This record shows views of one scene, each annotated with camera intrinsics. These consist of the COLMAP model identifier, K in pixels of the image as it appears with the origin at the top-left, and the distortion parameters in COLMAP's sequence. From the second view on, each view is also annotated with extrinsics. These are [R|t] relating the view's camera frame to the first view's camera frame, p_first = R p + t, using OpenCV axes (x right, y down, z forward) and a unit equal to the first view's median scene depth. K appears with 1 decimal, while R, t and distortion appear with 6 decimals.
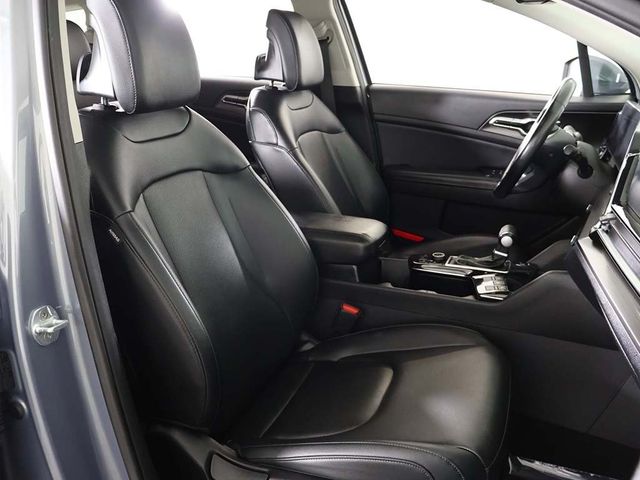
lens RADIAL K [[557.6, 0, 320.0], [0, 557.6, 240.0], [0, 0, 1]] dist [-0.001036, -0.000350]
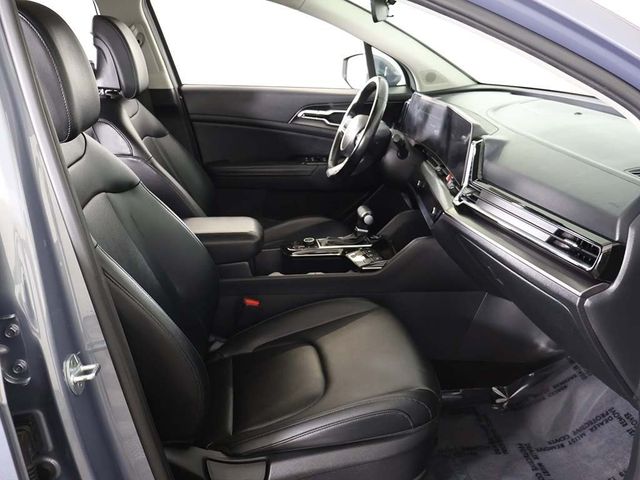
lens RADIAL K [[545.2, 0, 320.0], [0, 545.2, 240.0], [0, 0, 1]] dist [-0.014611, -0.014791]
pose [[0.902090, -0.155940, 0.402388, -0.174974], [0.146346, 0.987720, 0.054694, -0.024964], [-0.405976, 0.009549, 0.913834, -0.011164]]
